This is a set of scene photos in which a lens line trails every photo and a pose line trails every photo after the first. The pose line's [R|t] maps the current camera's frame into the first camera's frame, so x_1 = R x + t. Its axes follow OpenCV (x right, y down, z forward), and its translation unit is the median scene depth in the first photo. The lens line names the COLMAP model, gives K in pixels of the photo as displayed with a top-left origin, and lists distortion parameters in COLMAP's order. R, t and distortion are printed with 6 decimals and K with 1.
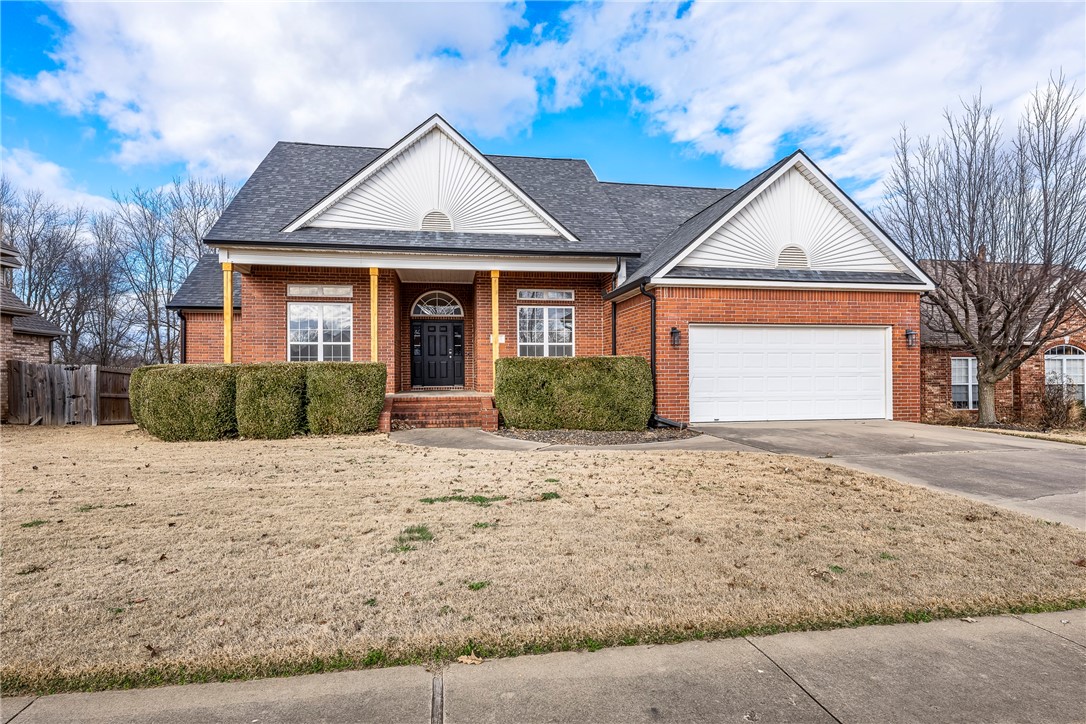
lens RADIAL K [[486.4, 0, 585.3], [0, 486.4, 370.5], [0, 0, 1]] dist [-0.000645, 0.000088]
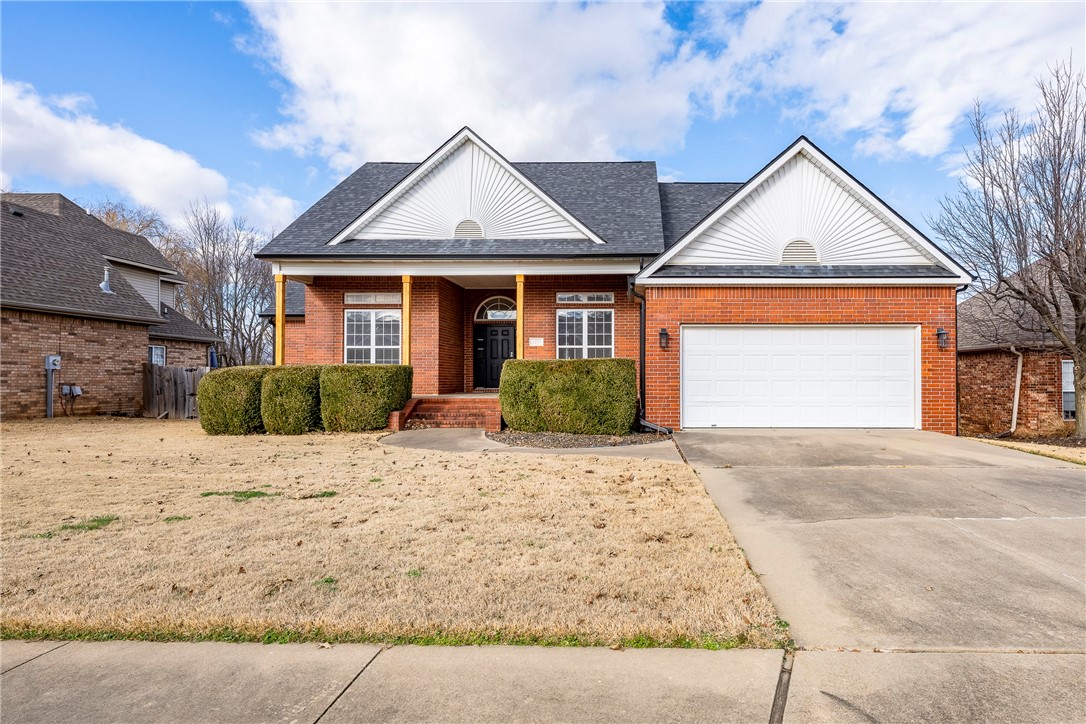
lens RADIAL K [[486.4, 0, 575.8], [0, 486.4, 369.8], [0, 0, 1]] dist [-0.000645, 0.000088]
pose [[0.987946, 0.002492, -0.154777, 0.101070], [-0.003644, 0.999968, -0.007162, 0.000199], [0.154755, 0.007640, 0.987923, 0.012481]]
